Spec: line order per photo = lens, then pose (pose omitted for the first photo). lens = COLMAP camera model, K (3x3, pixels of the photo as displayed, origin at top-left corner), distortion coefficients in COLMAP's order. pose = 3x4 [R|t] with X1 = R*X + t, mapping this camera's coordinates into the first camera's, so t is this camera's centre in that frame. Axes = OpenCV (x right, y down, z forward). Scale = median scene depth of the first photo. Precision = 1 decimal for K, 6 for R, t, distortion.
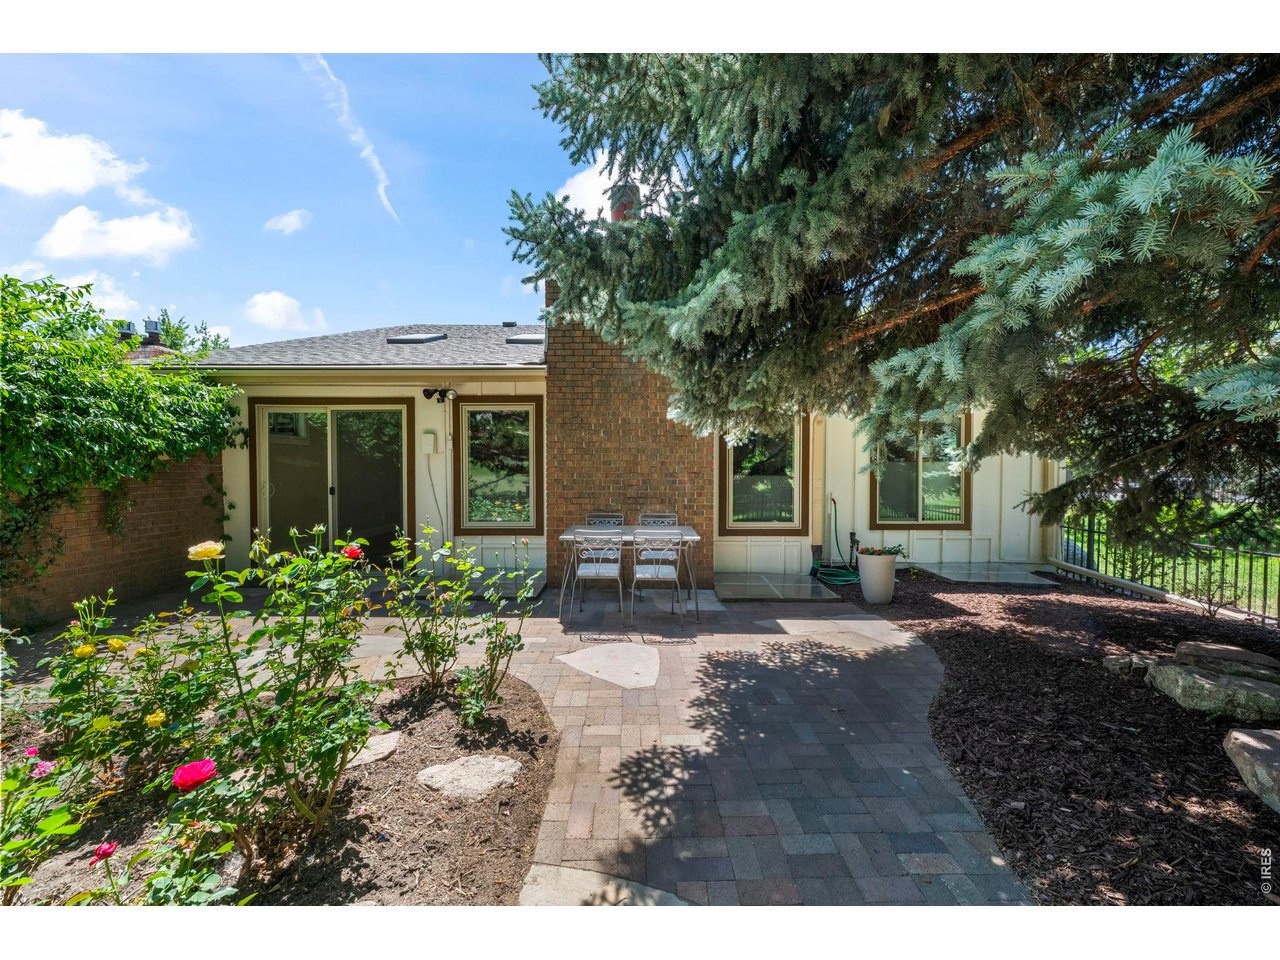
lens RADIAL K [[520.9, 0, 640.0], [0, 520.9, 480.0], [0, 0, 1]] dist [-0.000647, -0.000254]
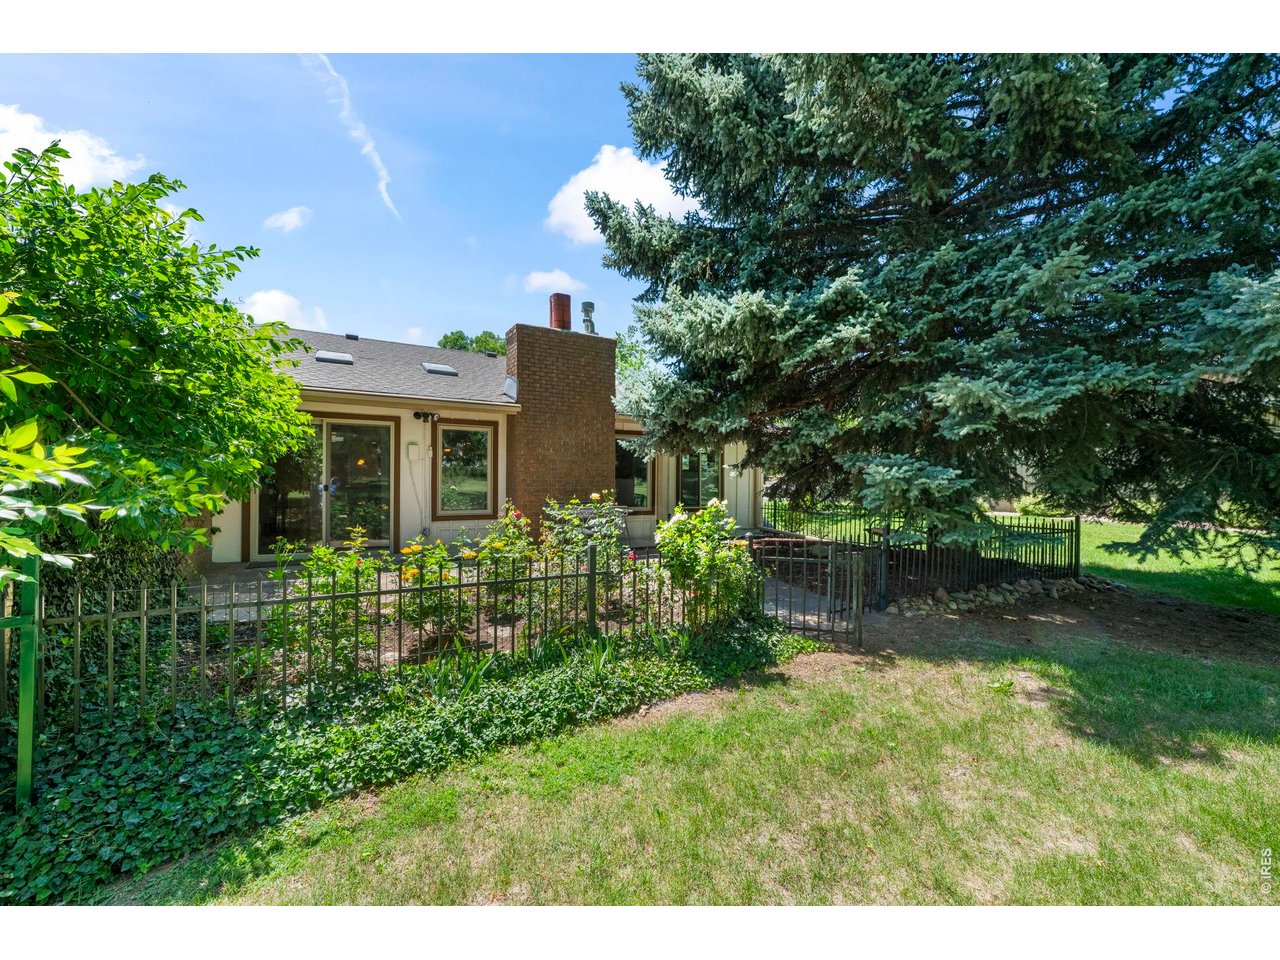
lens RADIAL K [[520.9, 0, 640.0], [0, 520.9, 480.0], [0, 0, 1]] dist [-0.000647, -0.000254]
pose [[0.858186, 0.007929, 0.513278, -0.589002], [0.004213, 0.999738, -0.022488, 0.032749], [-0.513322, 0.021461, 0.857927, -0.434105]]
